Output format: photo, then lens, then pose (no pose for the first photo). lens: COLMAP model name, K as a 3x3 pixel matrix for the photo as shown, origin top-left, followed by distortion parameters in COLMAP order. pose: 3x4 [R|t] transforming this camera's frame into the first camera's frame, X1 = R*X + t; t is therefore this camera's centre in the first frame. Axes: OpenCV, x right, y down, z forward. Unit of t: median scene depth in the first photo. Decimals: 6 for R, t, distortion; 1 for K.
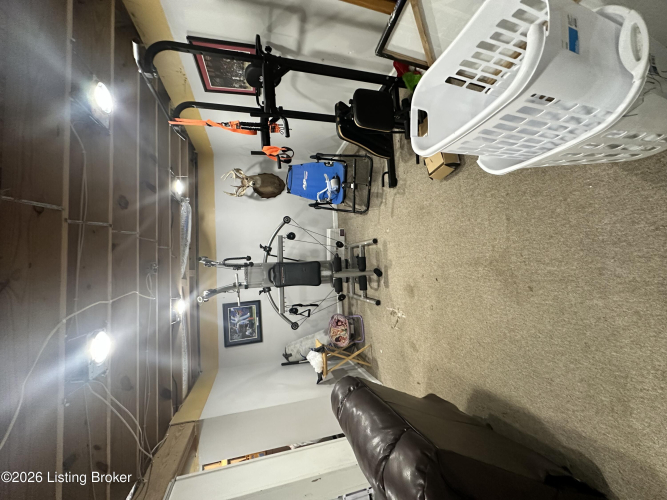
lens RADIAL K [[266.1, 0, 331.0], [0, 266.1, 248.6], [0, 0, 1]] dist [-0.001710, 0.000635]
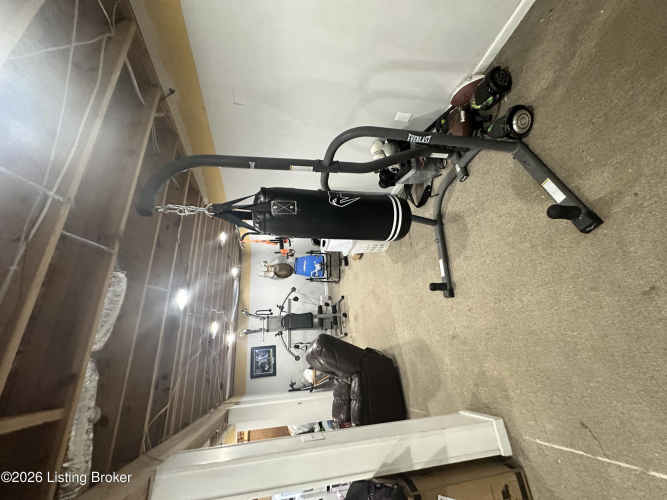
lens RADIAL K [[266.1, 0, 331.0], [0, 266.1, 248.6], [0, 0, 1]] dist [-0.001710, 0.000635]
pose [[0.997237, -0.049676, -0.055226, 0.171307], [0.028612, 0.942996, -0.331572, 0.209170], [0.068549, 0.329075, 0.941812, -0.627477]]
